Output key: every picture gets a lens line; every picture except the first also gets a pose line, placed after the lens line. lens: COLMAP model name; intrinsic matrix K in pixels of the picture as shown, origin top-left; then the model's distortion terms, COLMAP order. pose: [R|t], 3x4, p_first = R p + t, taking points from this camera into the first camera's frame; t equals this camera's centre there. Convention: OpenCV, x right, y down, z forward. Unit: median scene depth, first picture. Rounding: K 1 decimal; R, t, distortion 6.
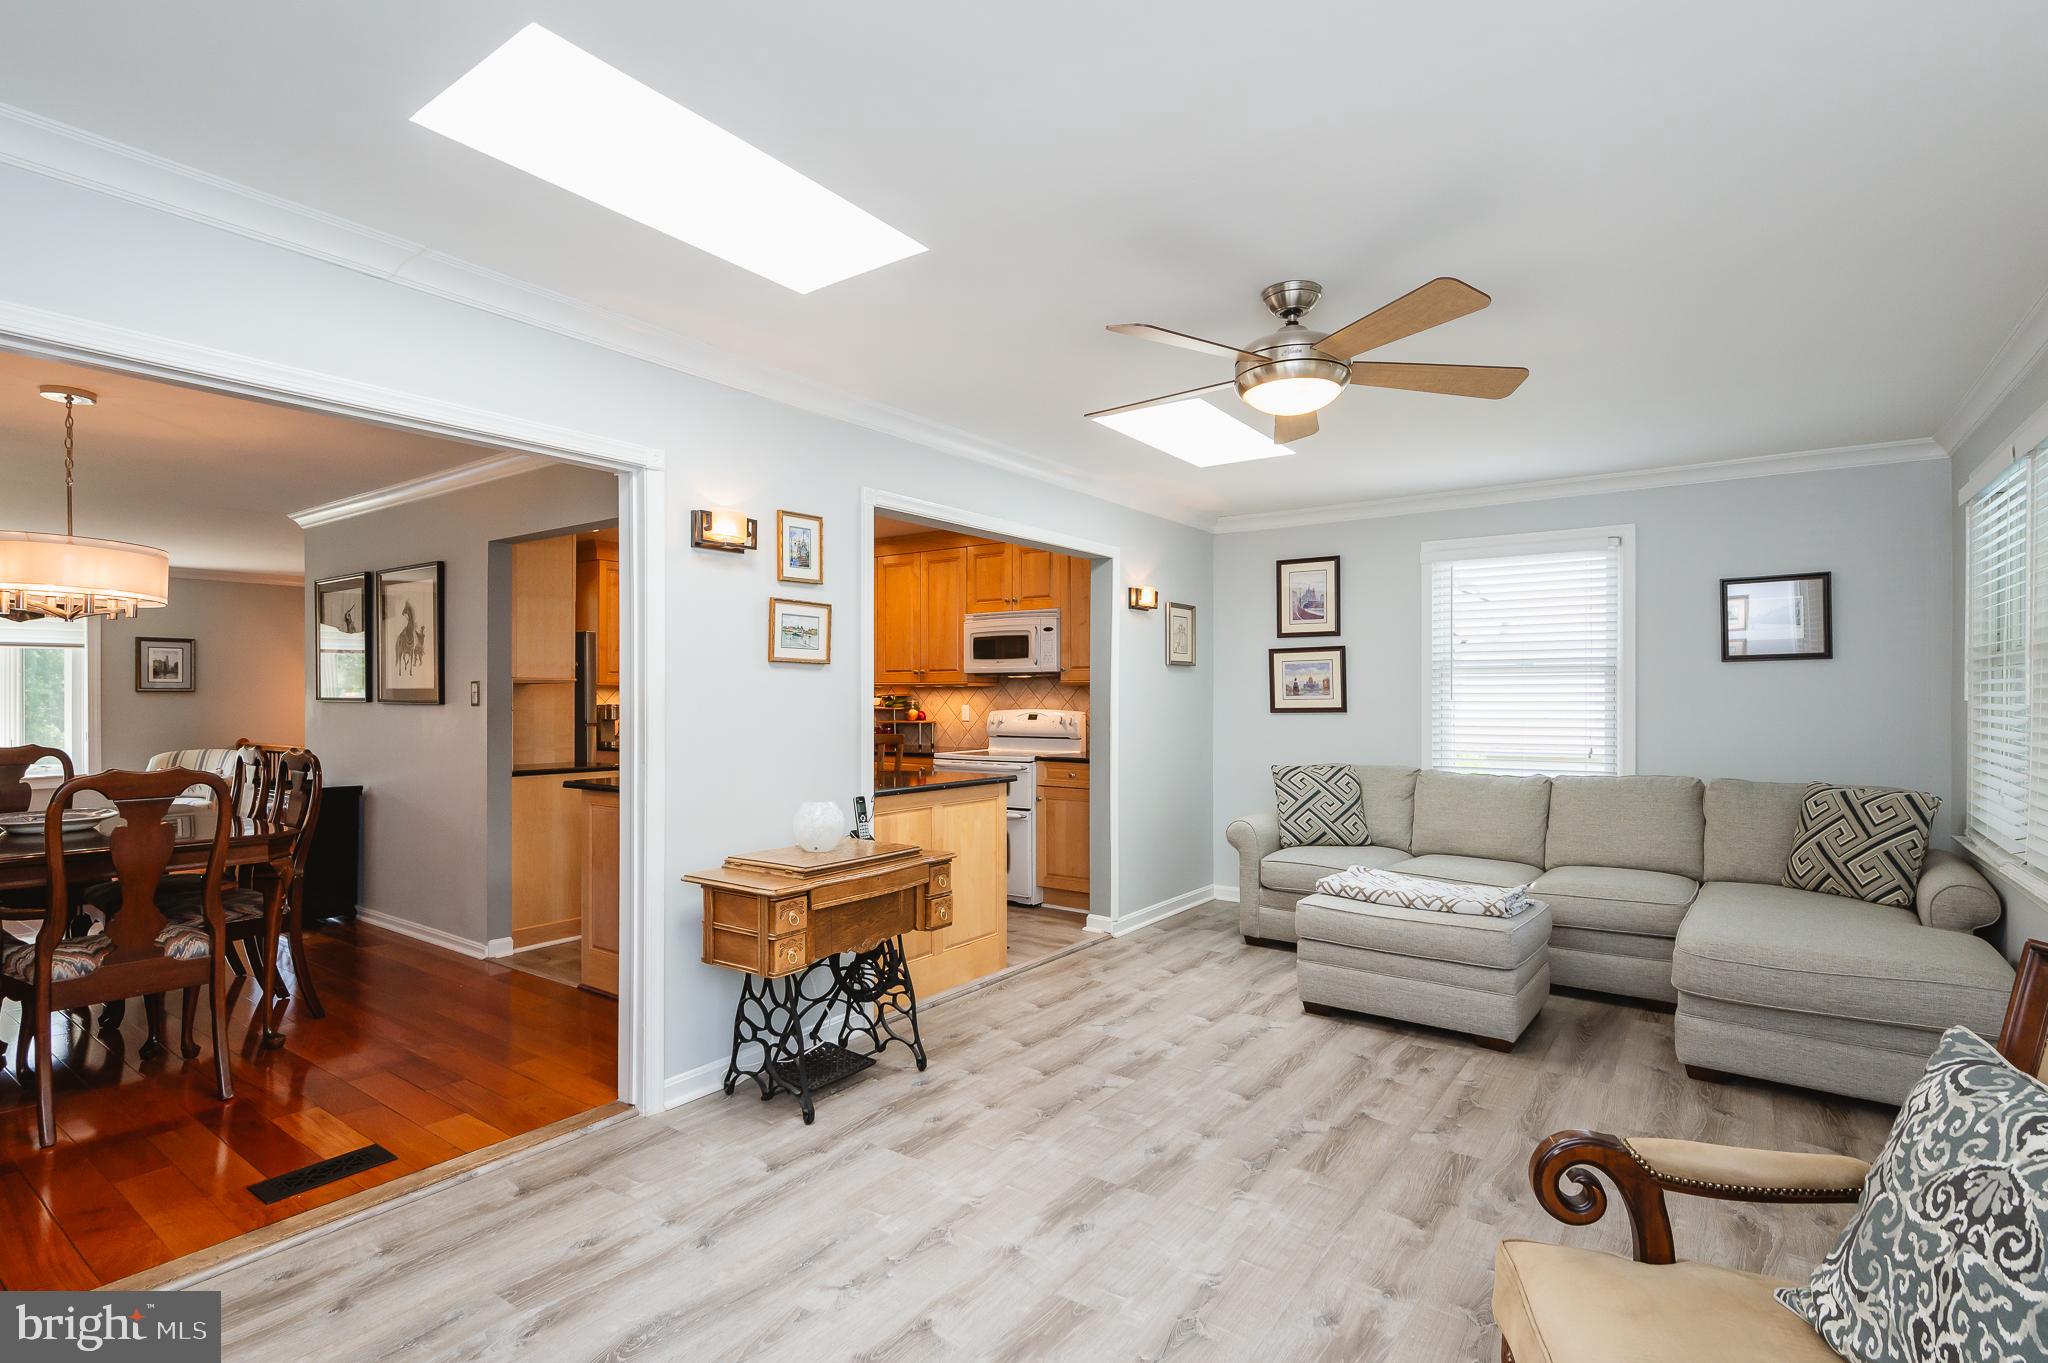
lens RADIAL K [[993.8, 0, 1005.3], [0, 993.8, 693.6], [0, 0, 1]] dist [0.001019, -0.000074]
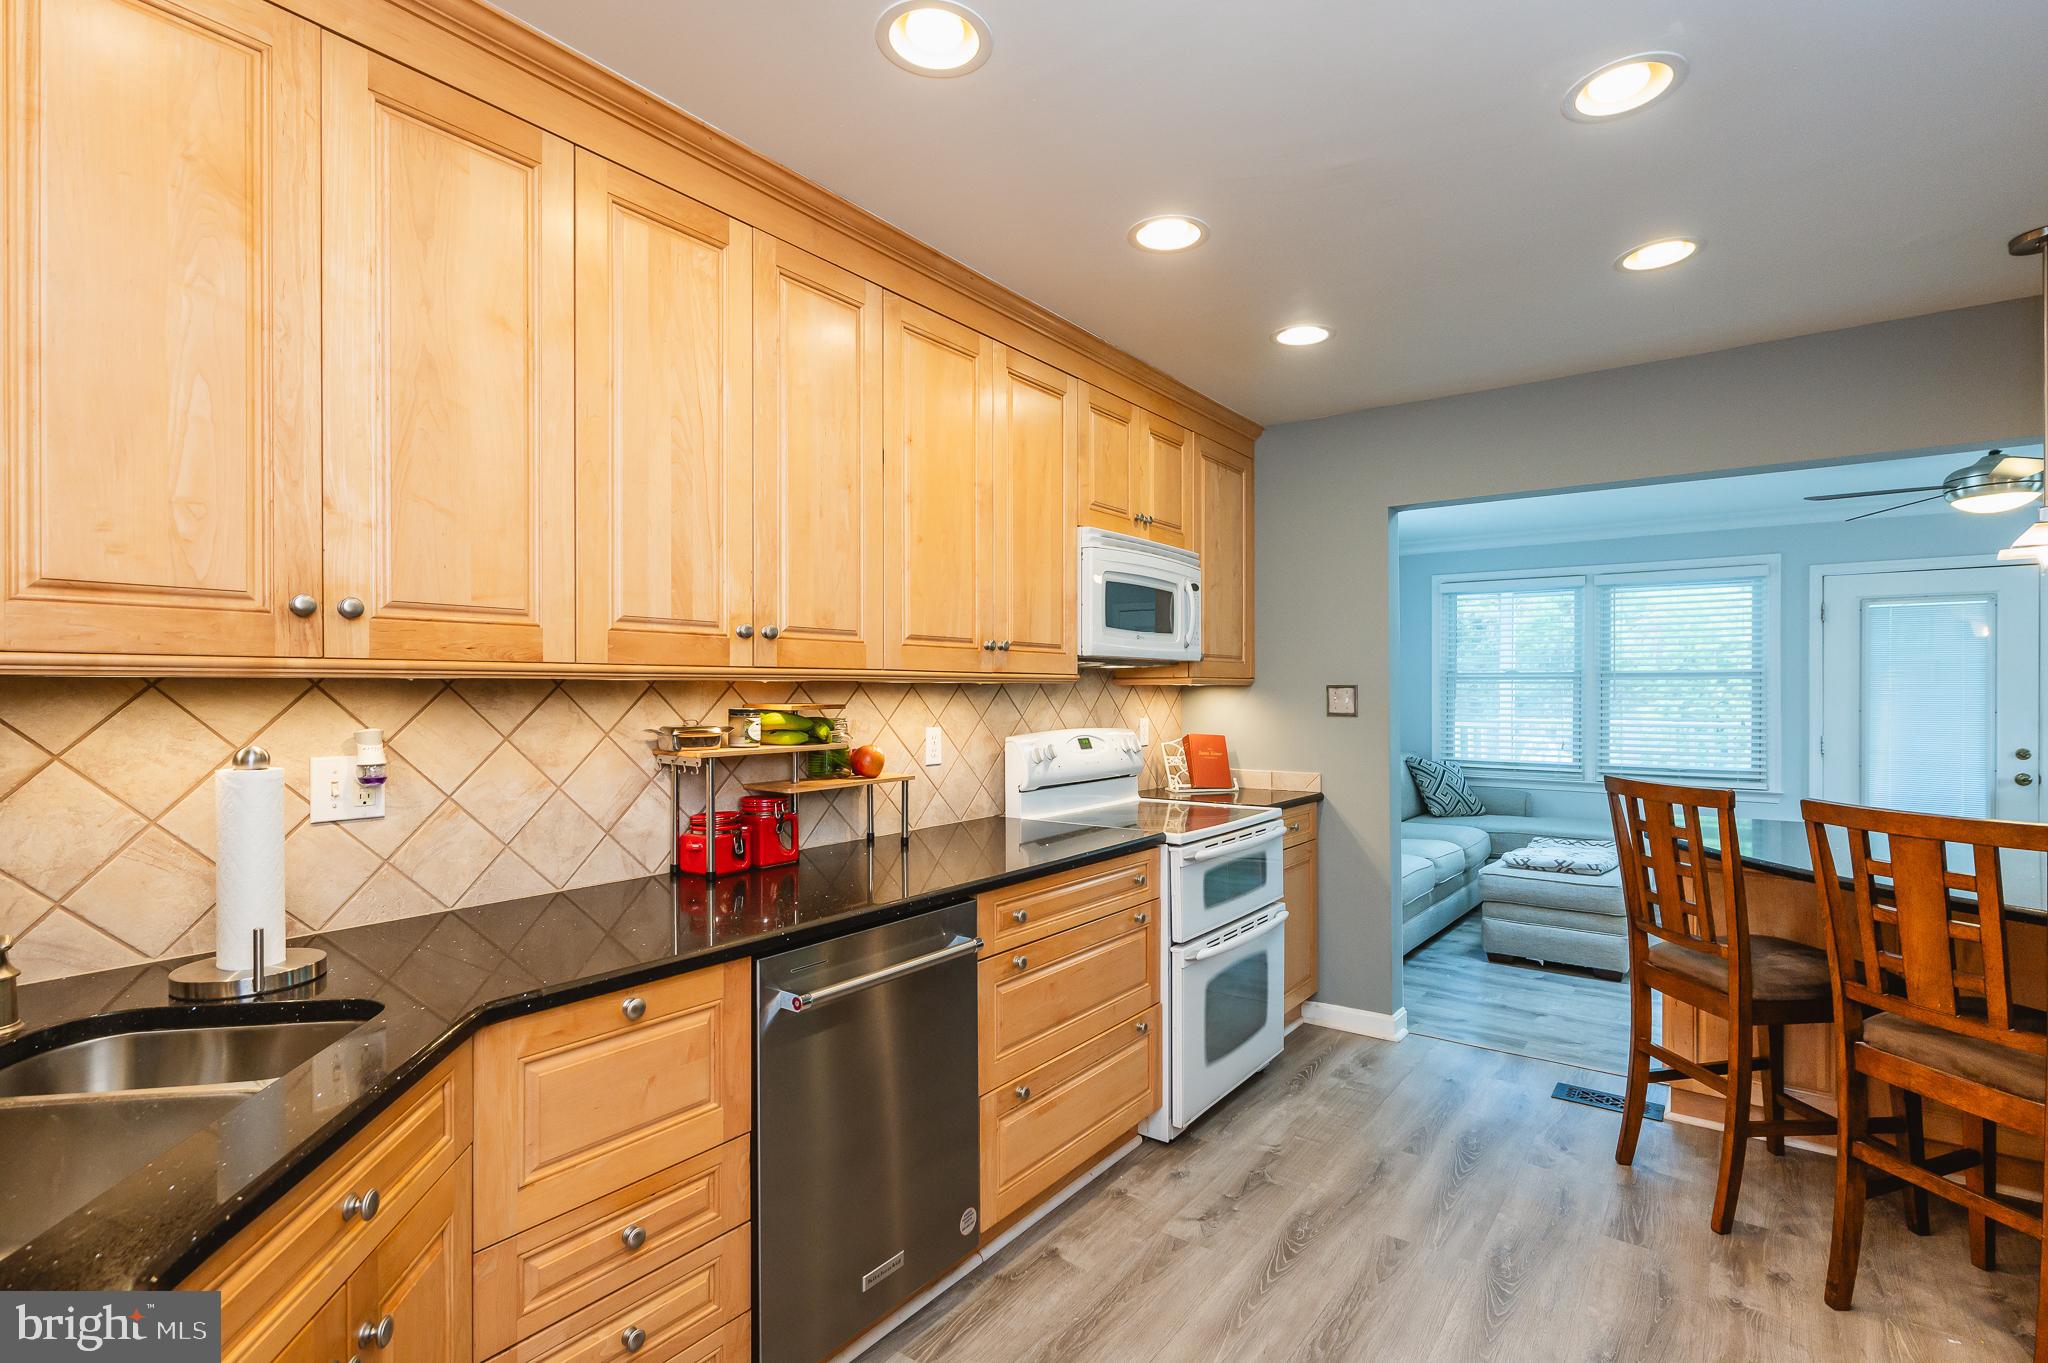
lens RADIAL K [[993.8, 0, 1028.5], [0, 993.8, 692.9], [0, 0, 1]] dist [0.001019, -0.000074]
pose [[-0.020544, 0.000375, 0.999789, -0.900894], [-0.000346, 1.000000, -0.000382, -0.005412], [-0.999789, -0.000354, -0.020543, 1.888365]]
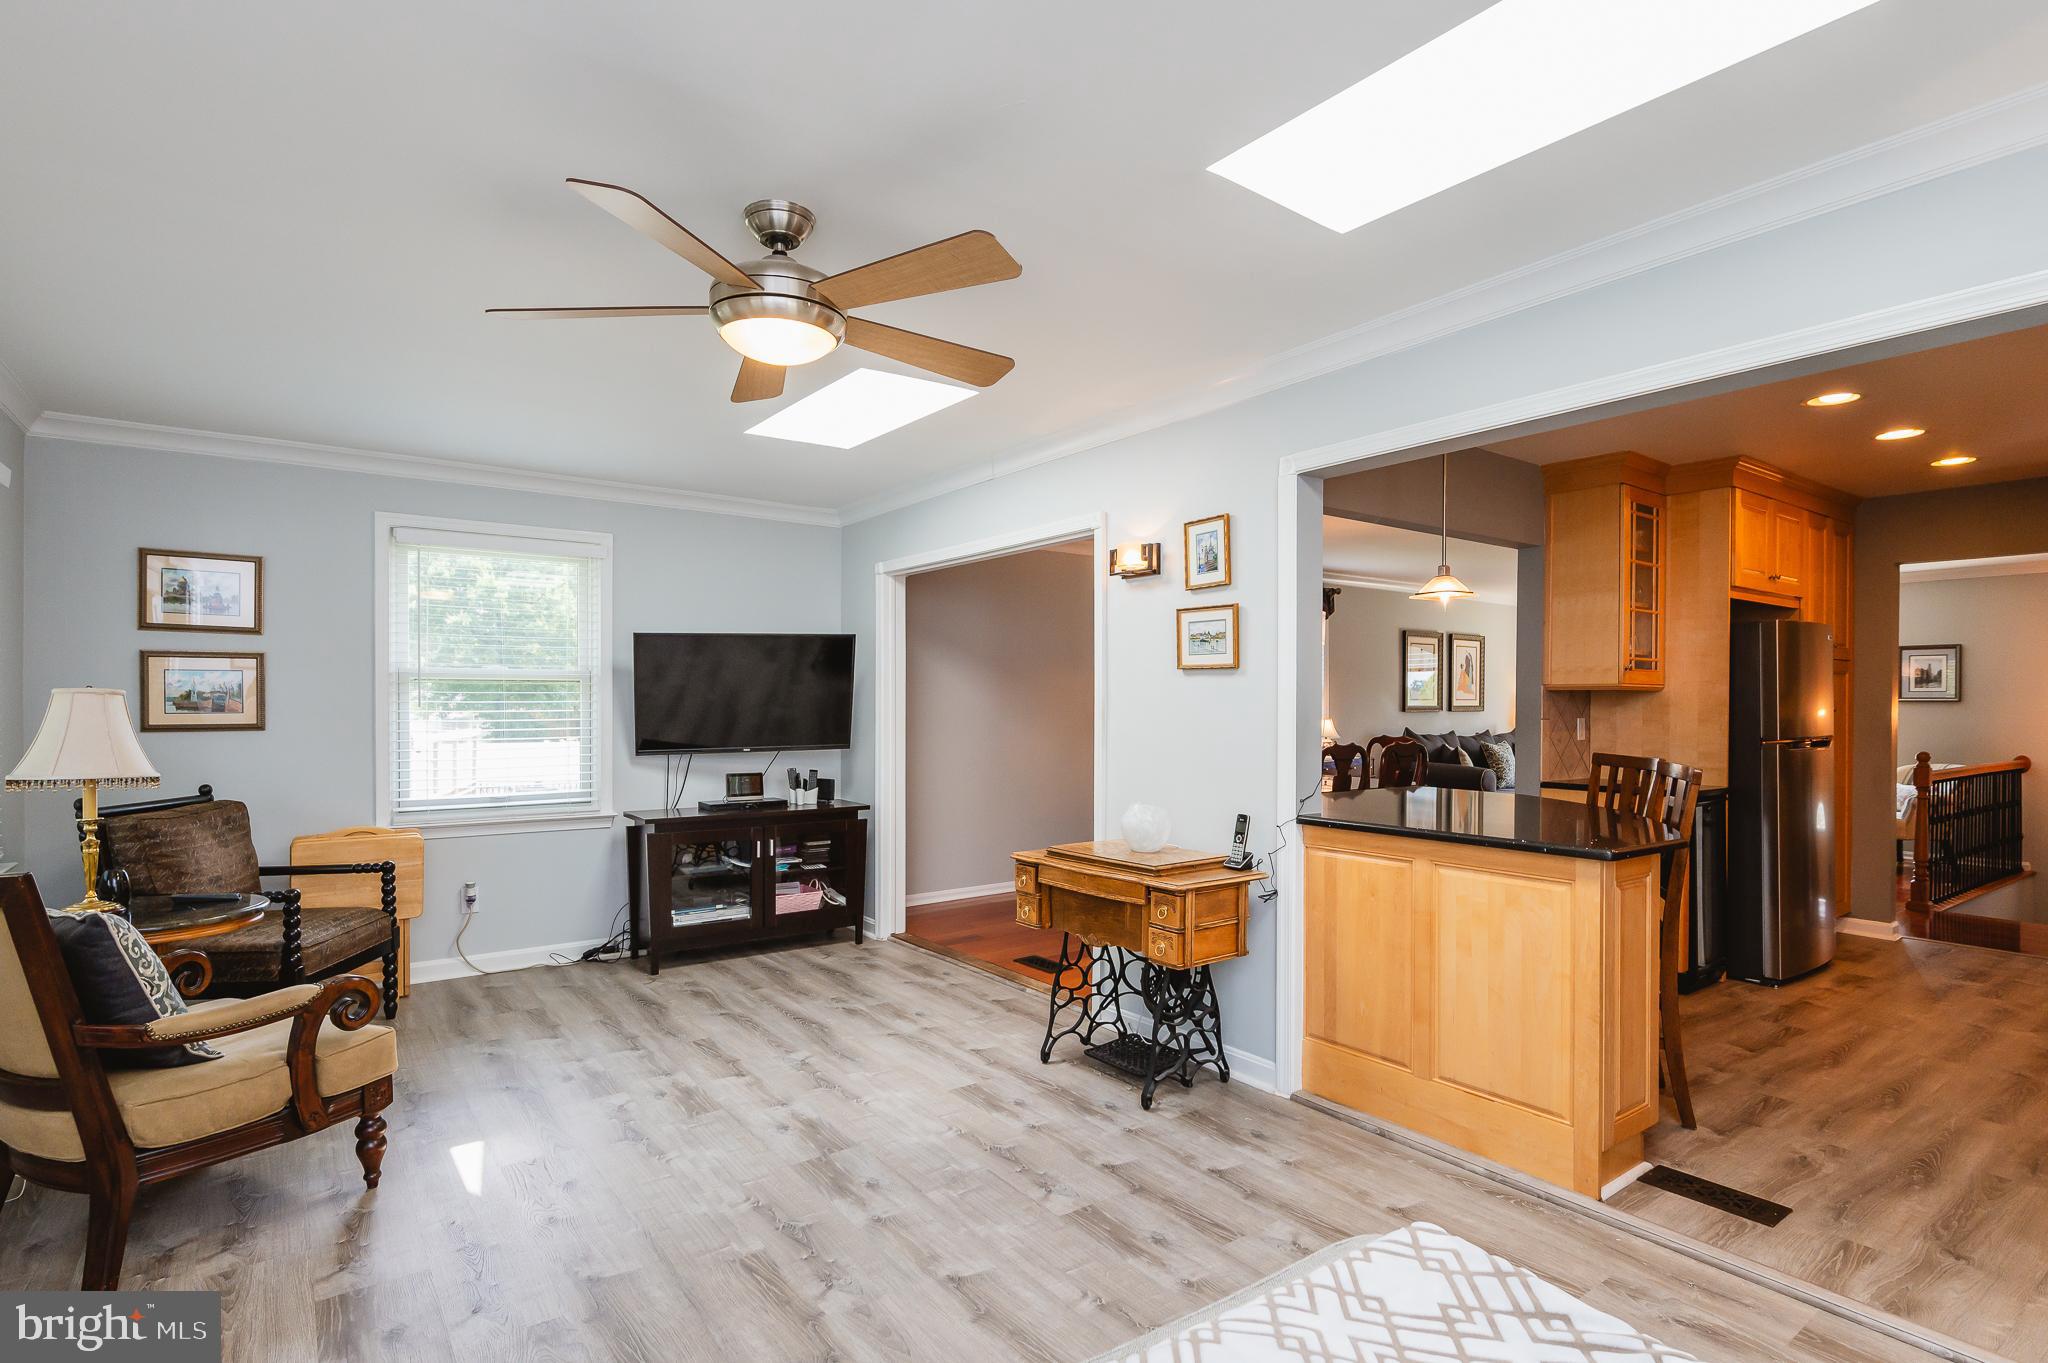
lens RADIAL K [[993.8, 0, 1021.5], [0, 993.8, 699.5], [0, 0, 1]] dist [0.001019, -0.000074]
pose [[-0.289229, -0.006225, -0.957240, 0.786670], [-0.000121, 0.999979, -0.006467, 0.006395], [0.957260, -0.001754, -0.289224, 1.094275]]
